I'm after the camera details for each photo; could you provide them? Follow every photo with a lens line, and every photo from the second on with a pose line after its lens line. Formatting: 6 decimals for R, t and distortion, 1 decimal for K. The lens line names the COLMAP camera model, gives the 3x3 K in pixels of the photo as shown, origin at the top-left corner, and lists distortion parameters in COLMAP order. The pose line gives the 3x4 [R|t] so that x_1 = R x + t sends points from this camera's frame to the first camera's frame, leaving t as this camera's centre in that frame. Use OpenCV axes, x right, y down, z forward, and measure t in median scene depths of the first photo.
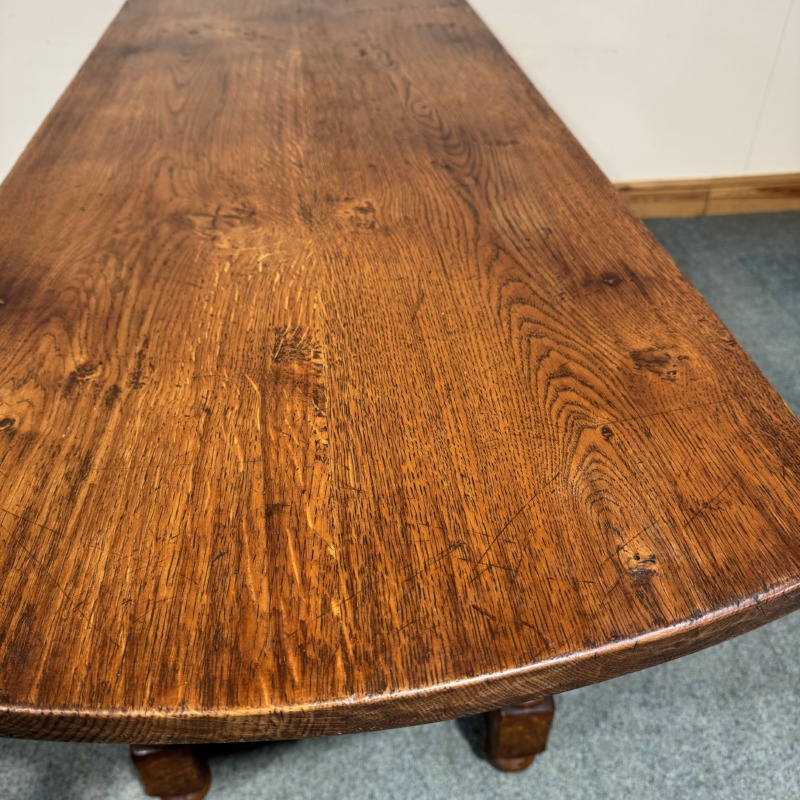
lens RADIAL K [[765.1, 0, 416.9], [0, 765.1, 401.6], [0, 0, 1]] dist [0.087537, -0.144119]
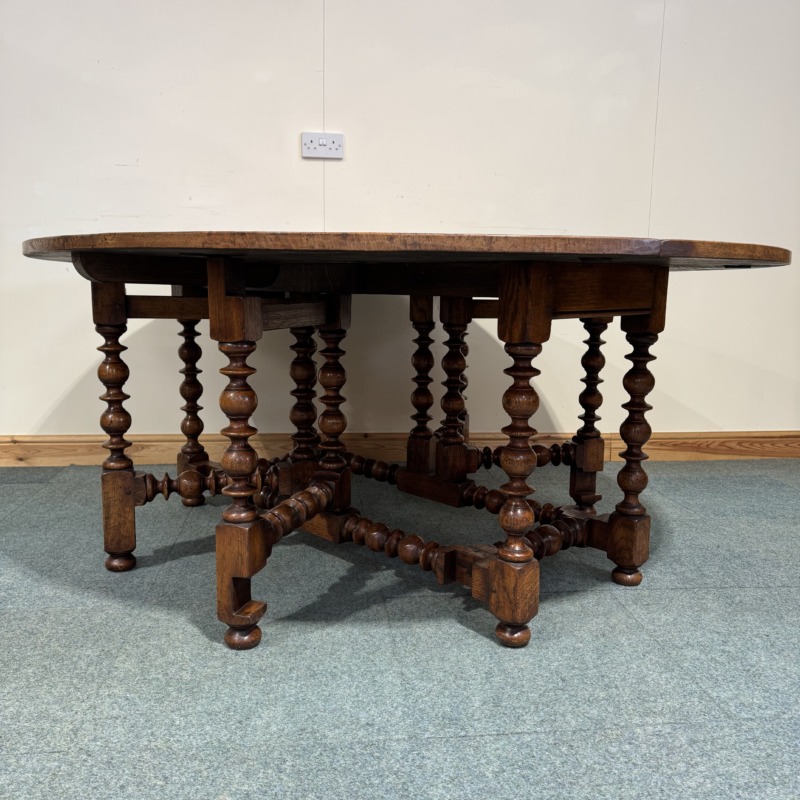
lens RADIAL K [[758.3, 0, 396.8], [0, 758.3, 401.4], [0, 0, 1]] dist [0.005576, -0.009391]
pose [[0.999612, 0.013493, -0.024375, 0.075839], [-0.024060, 0.859226, -0.511030, 0.762286], [0.014048, 0.511418, 0.859217, -0.386317]]
